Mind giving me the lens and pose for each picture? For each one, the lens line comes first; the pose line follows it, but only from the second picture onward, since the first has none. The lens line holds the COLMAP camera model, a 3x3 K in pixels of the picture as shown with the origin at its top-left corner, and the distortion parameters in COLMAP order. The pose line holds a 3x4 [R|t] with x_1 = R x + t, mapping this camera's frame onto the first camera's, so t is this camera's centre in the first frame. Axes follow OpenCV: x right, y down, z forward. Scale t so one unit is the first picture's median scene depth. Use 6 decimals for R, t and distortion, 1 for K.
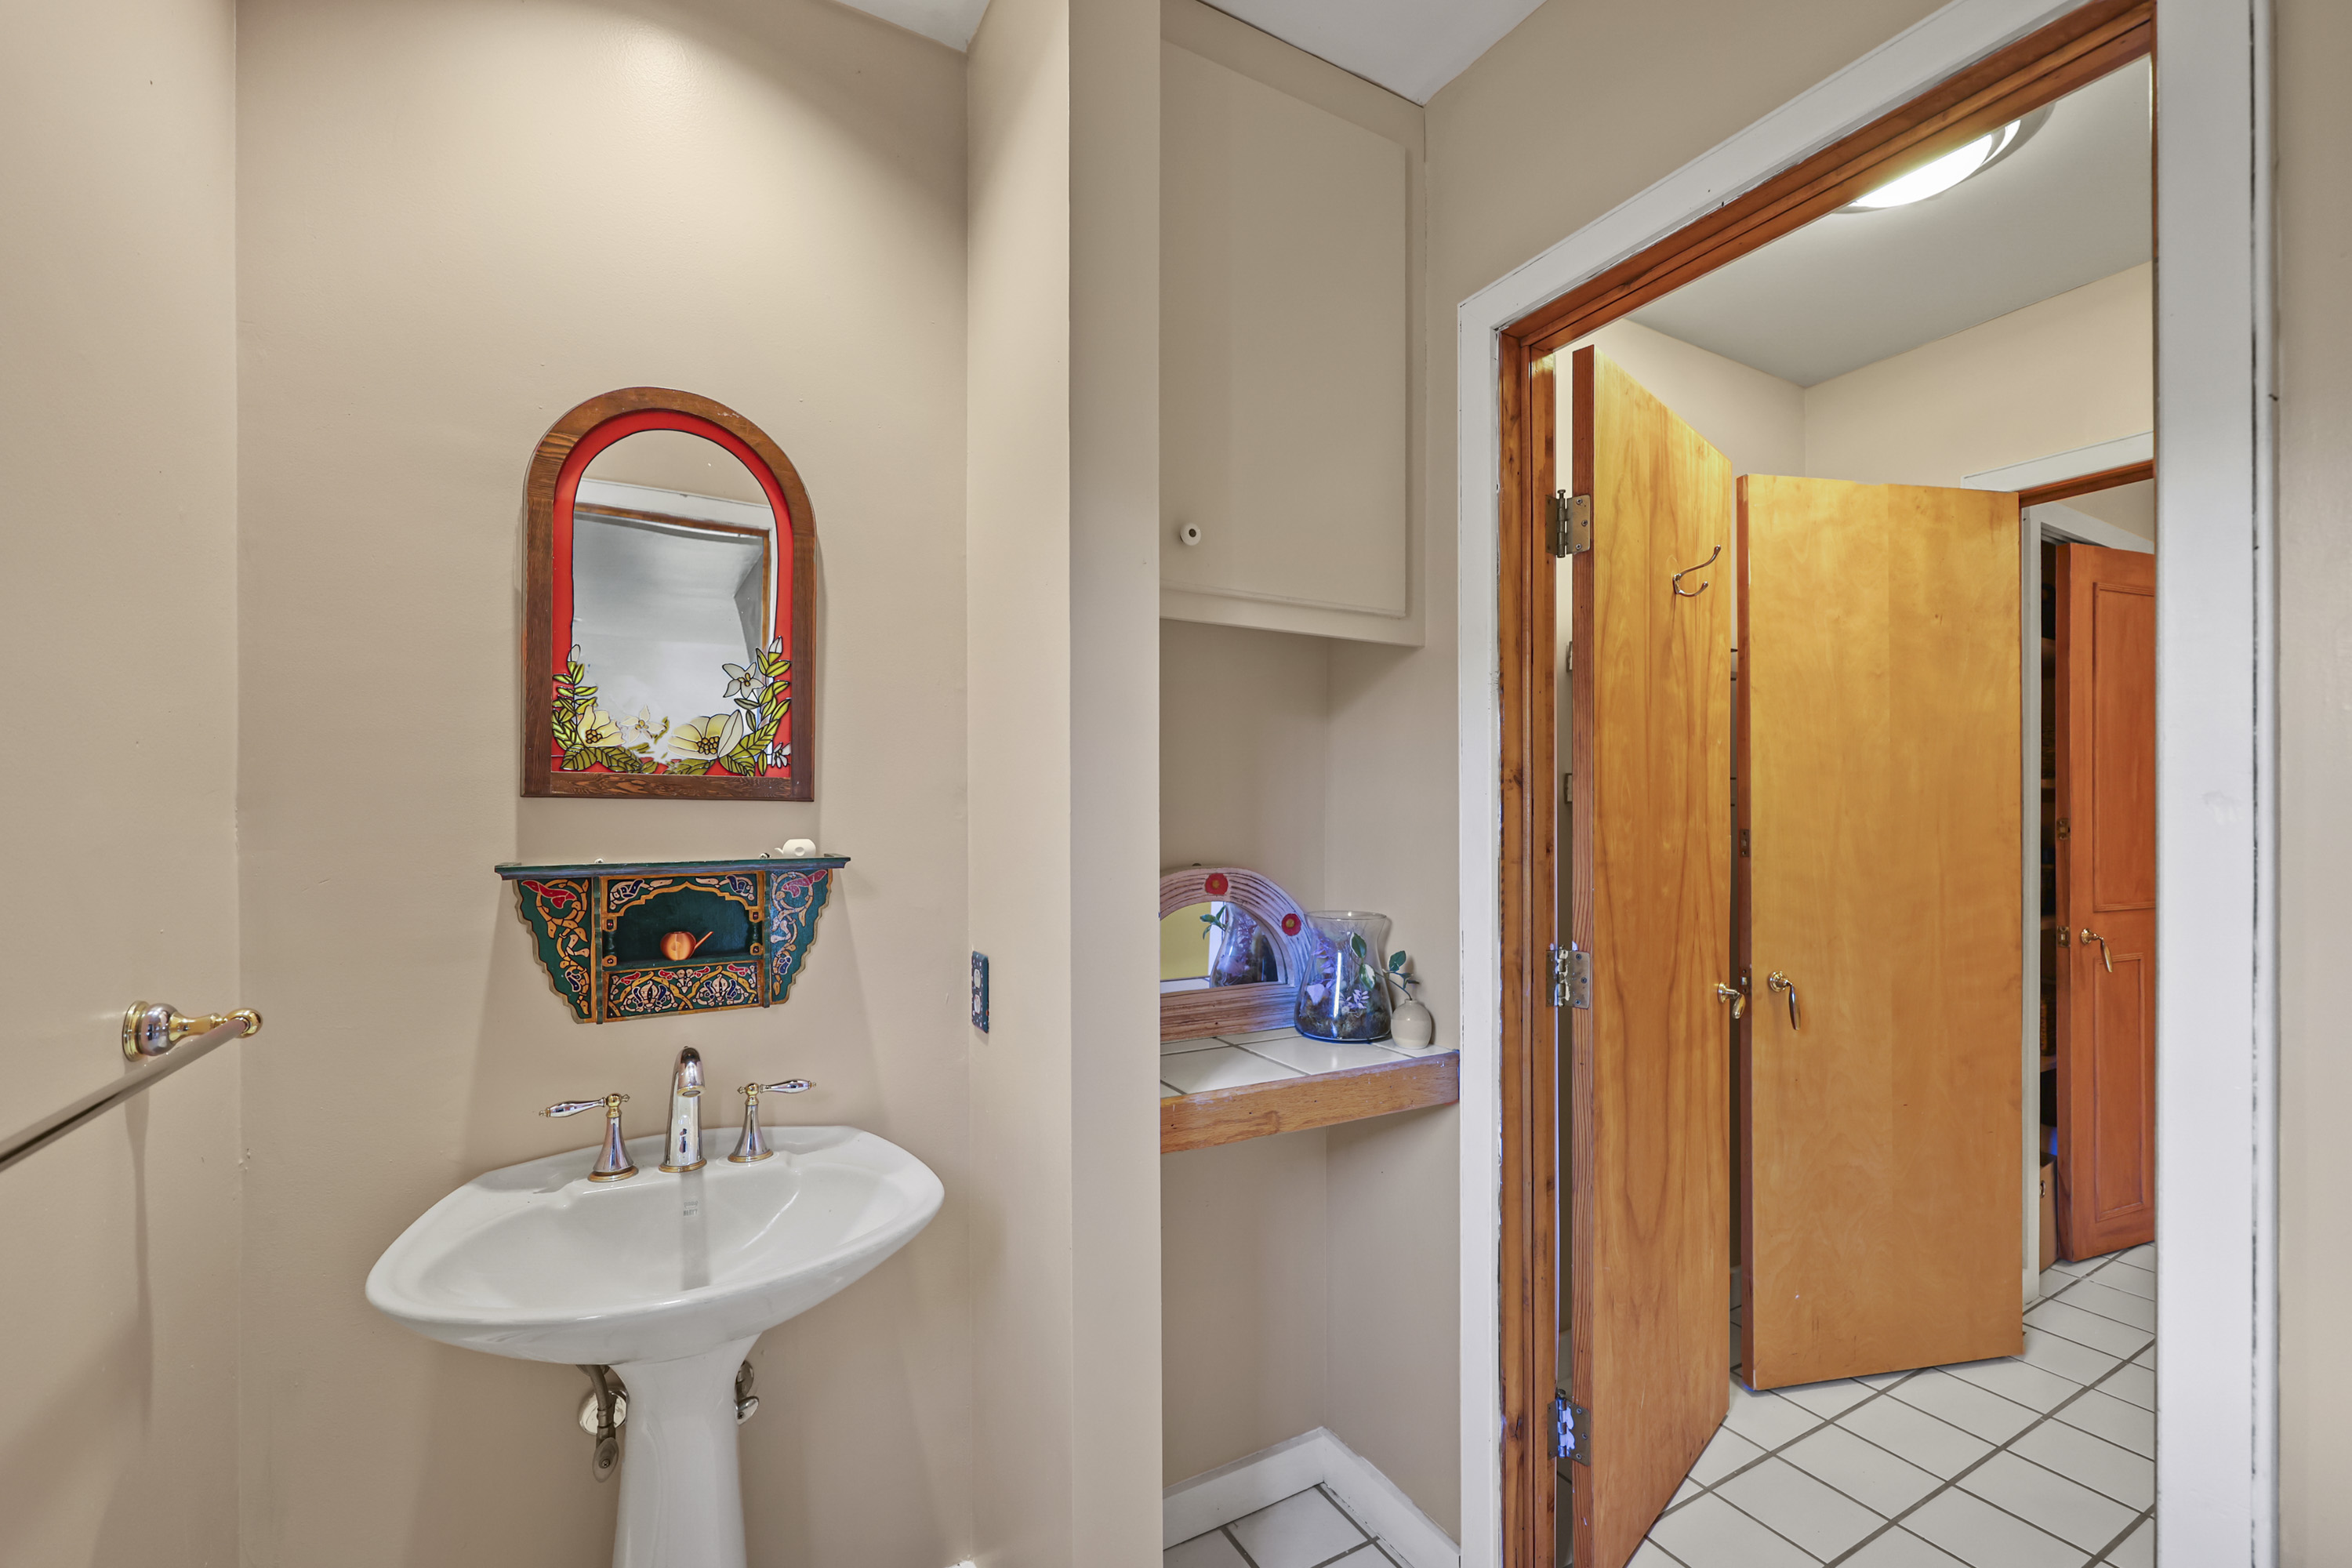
lens RADIAL K [[958.7, 0, 1174.2], [0, 958.7, 802.9], [0, 0, 1]] dist [-0.000847, -0.000824]
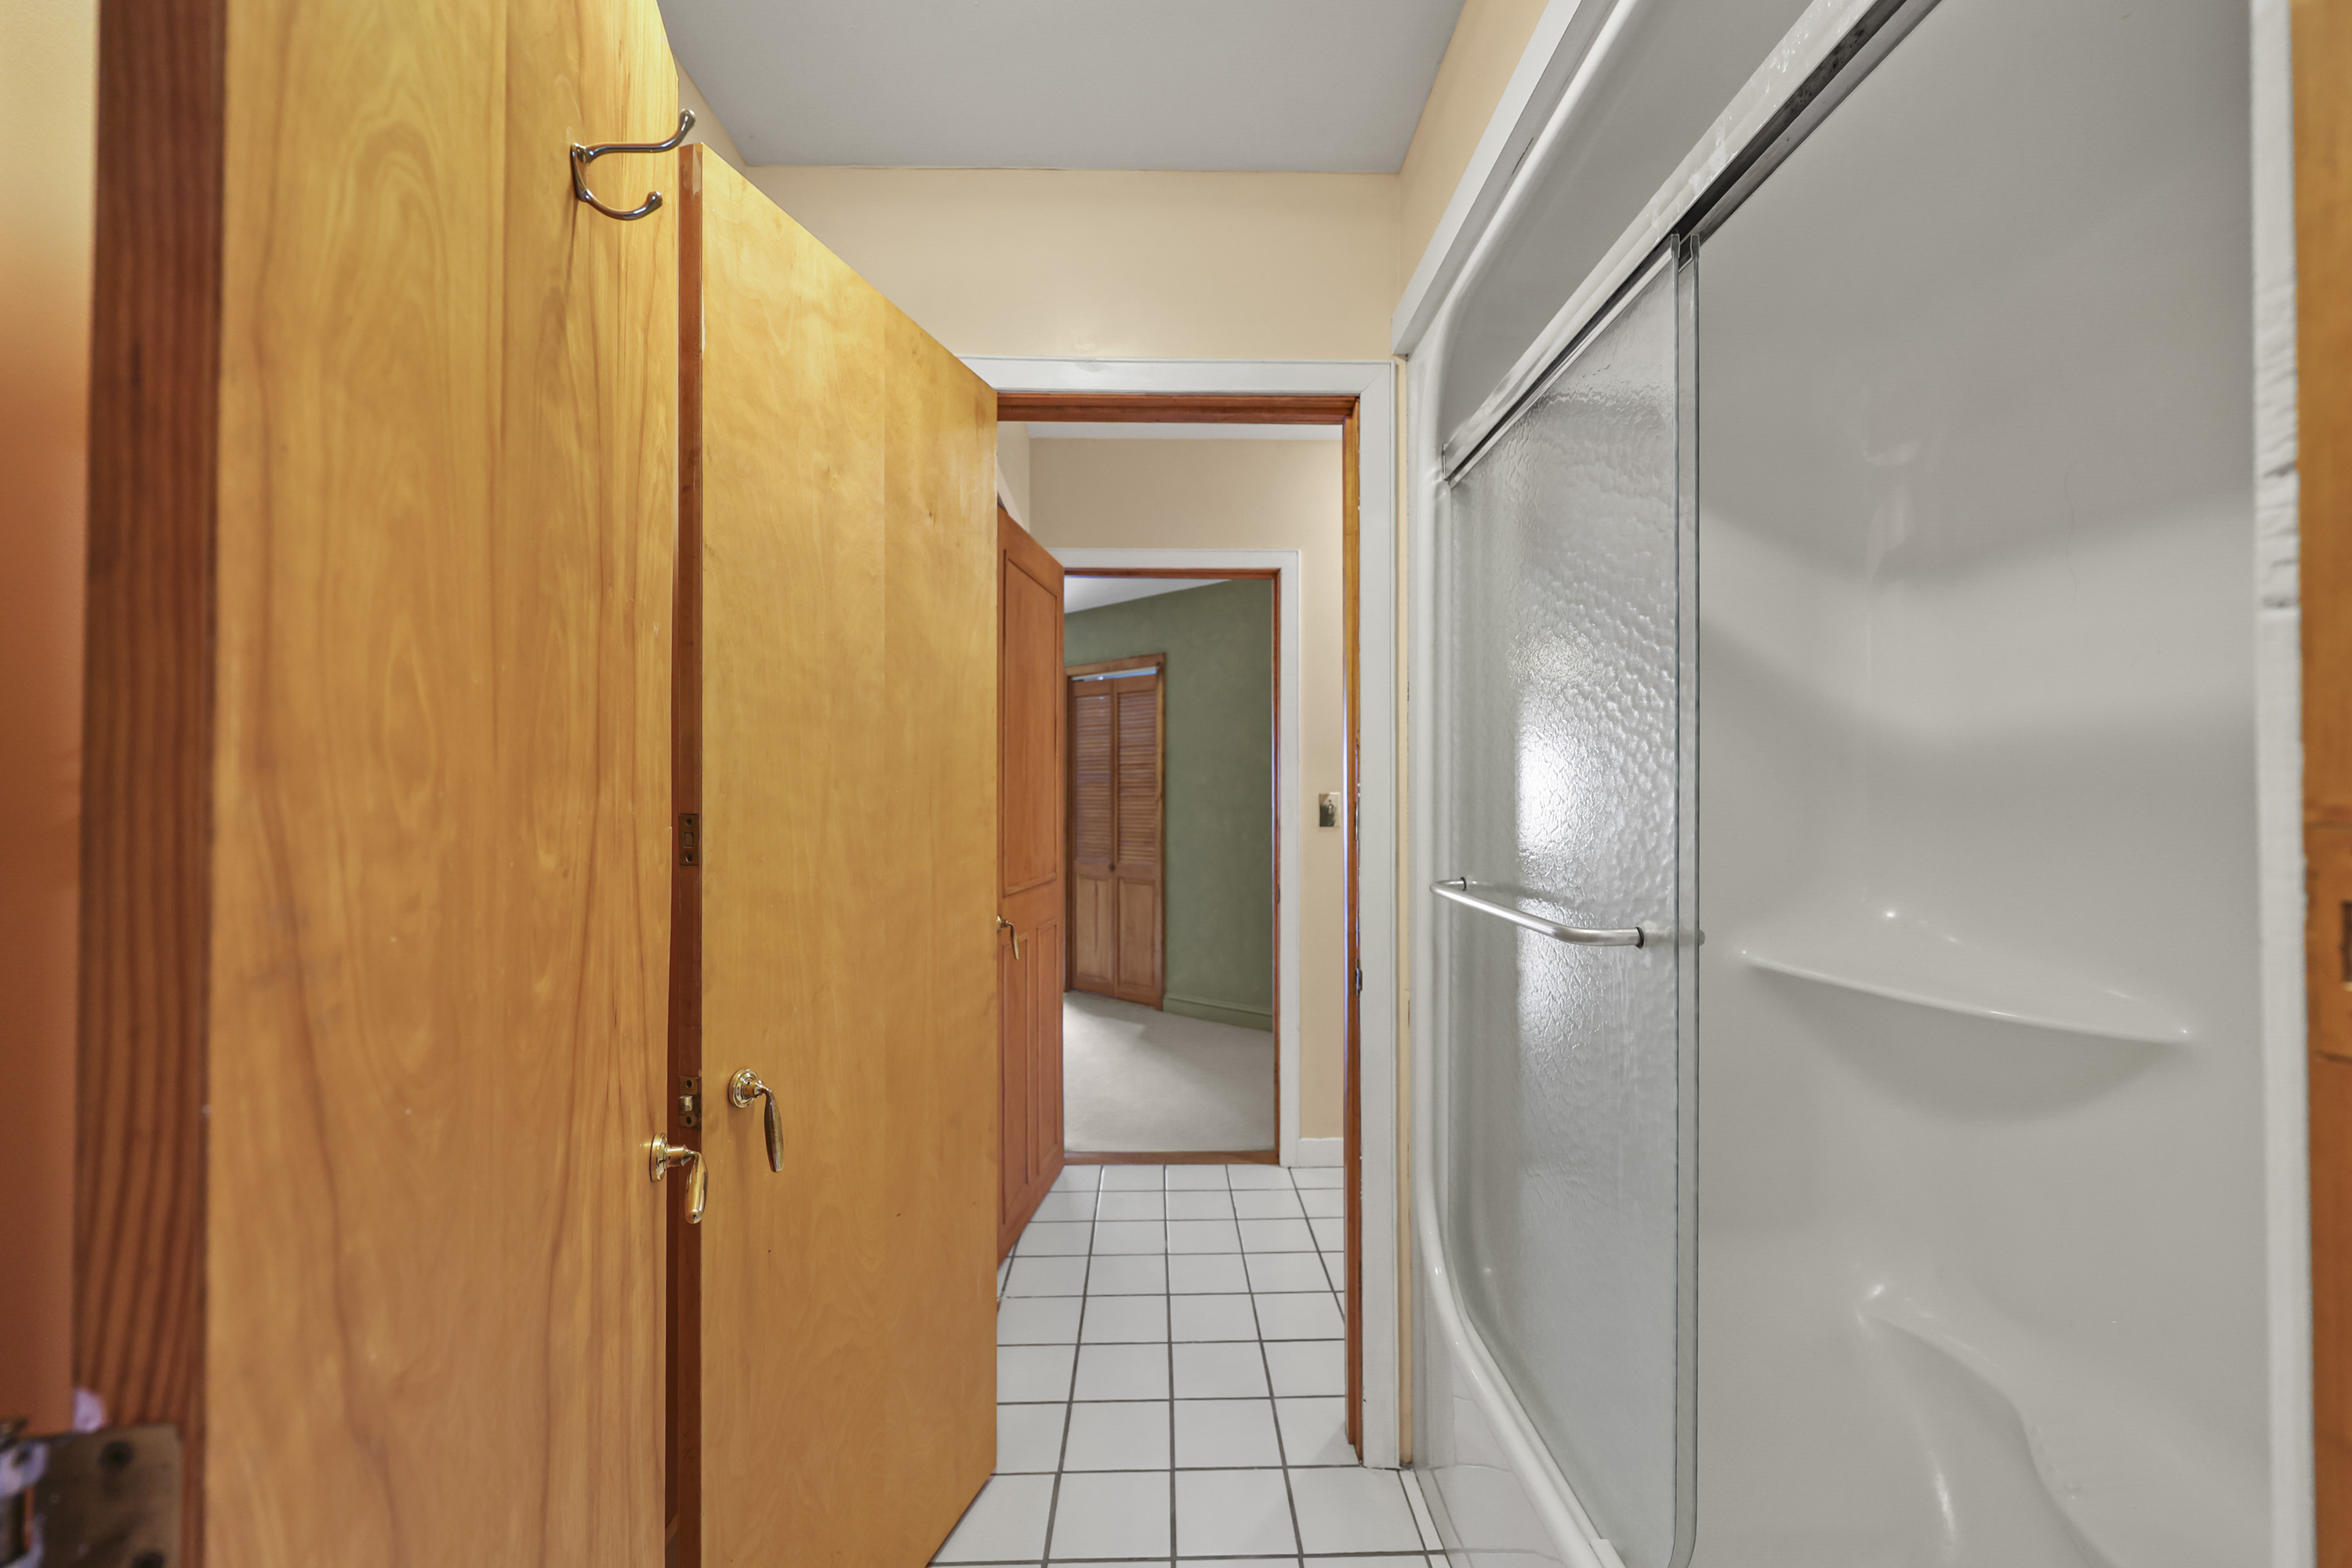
lens RADIAL K [[958.7, 0, 1177.0], [0, 958.7, 790.1], [0, 0, 1]] dist [-0.000847, -0.000824]
pose [[0.464165, 0.006631, 0.885724, 0.275727], [-0.006151, 0.999972, -0.004263, 0.016387], [-0.885728, -0.003469, 0.464193, 0.564163]]
